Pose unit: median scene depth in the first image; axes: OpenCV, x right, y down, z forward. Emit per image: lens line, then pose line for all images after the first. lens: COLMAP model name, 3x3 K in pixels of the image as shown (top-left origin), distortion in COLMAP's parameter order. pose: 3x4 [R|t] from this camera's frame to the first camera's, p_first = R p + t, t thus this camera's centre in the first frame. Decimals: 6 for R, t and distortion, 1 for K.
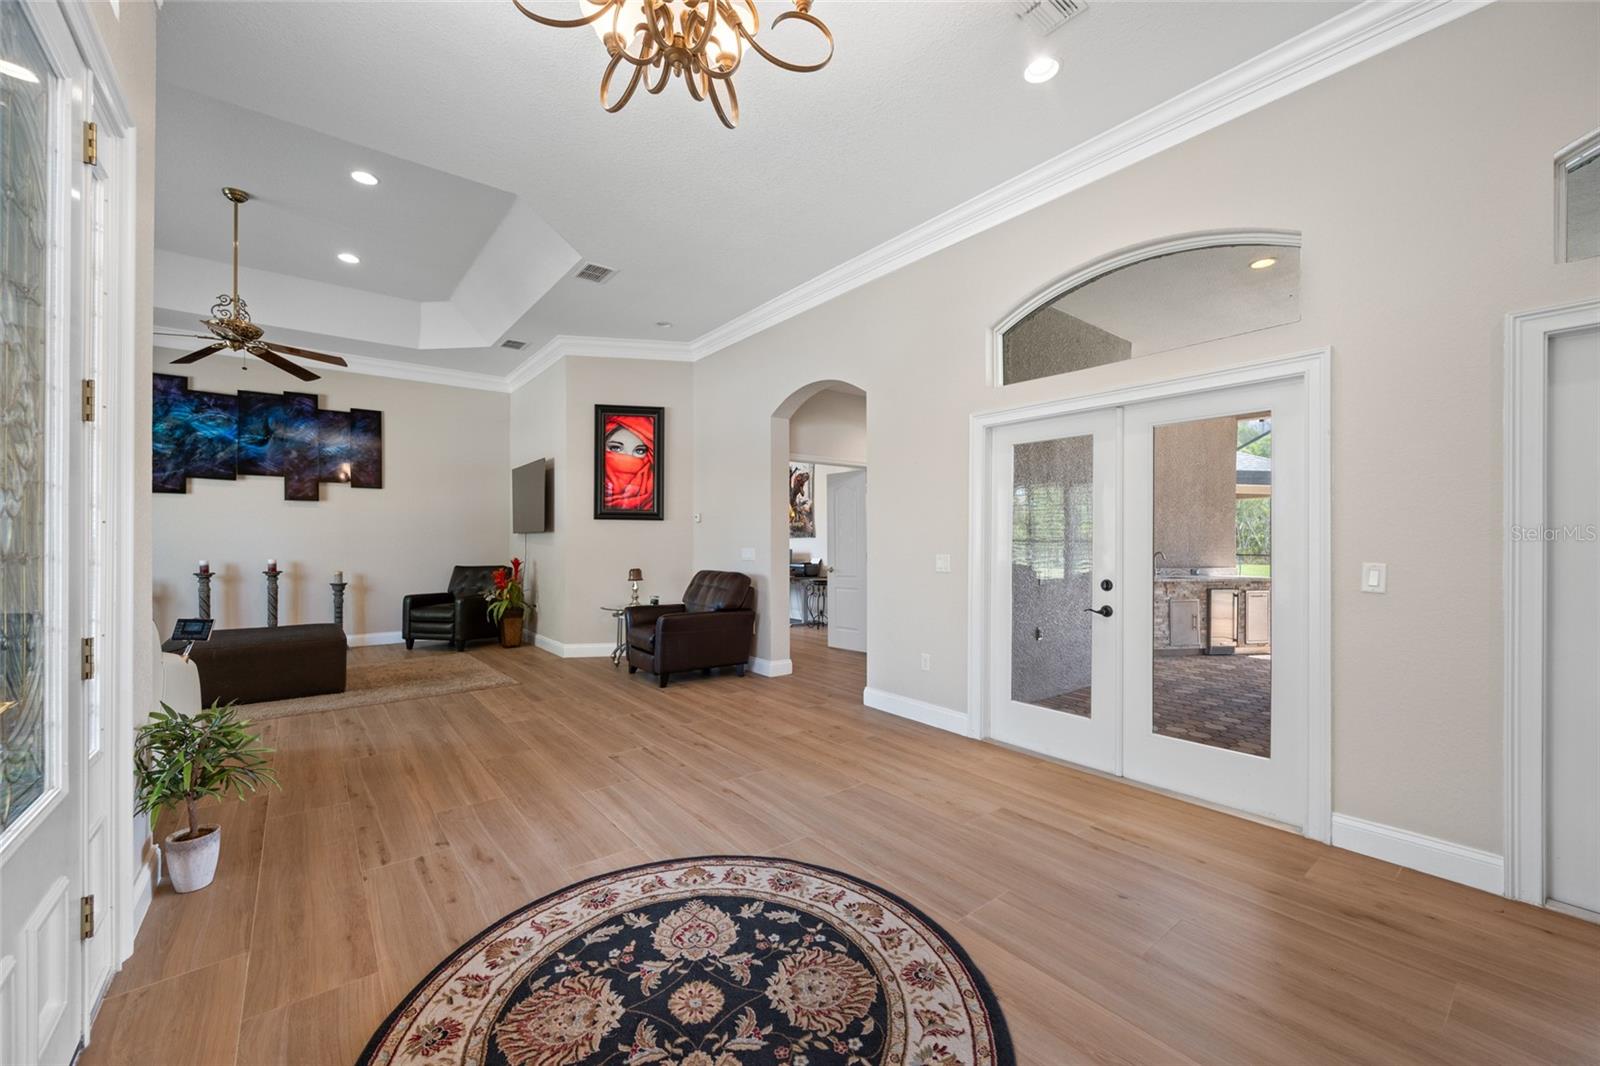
lens RADIAL K [[627.8, 0, 800.0], [0, 627.8, 533.0], [0, 0, 1]] dist [-0.000975, 0.000146]
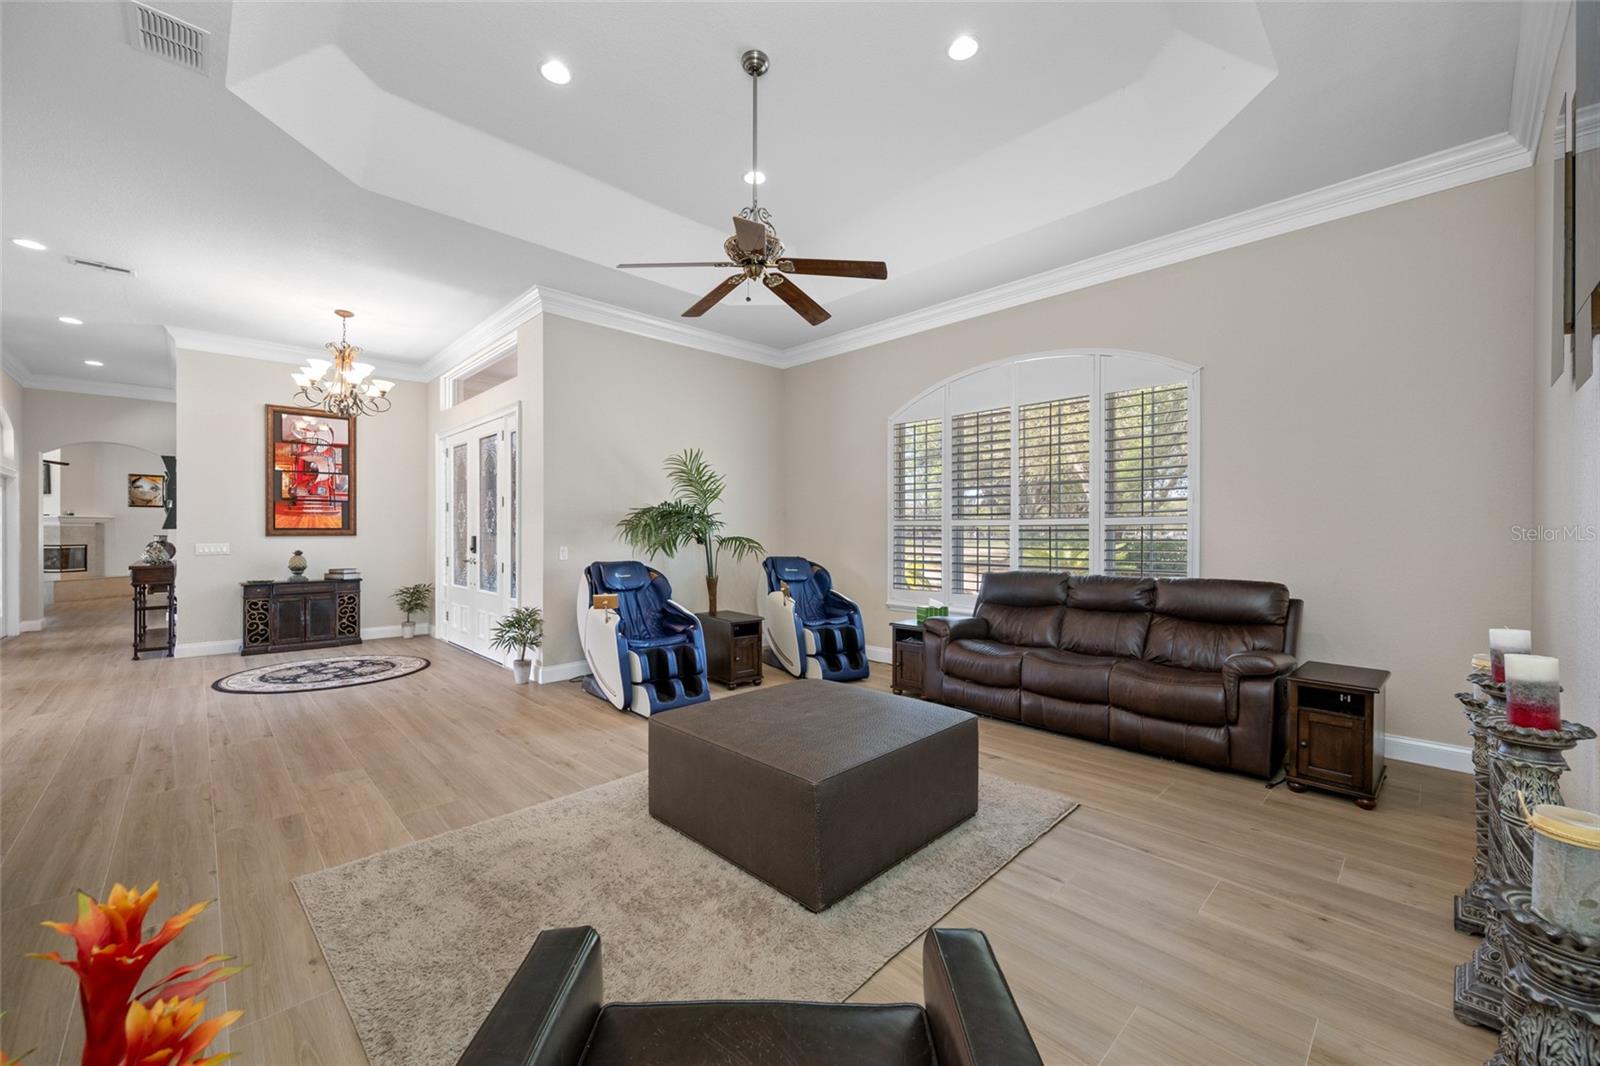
lens RADIAL K [[627.8, 0, 800.0], [0, 627.8, 533.0], [0, 0, 1]] dist [-0.000975, 0.000146]
pose [[-0.995432, 0.000486, -0.095467, -1.022202], [0.001184, 0.999973, -0.007257, 0.006844], [0.095461, -0.007336, -0.995406, 1.992788]]
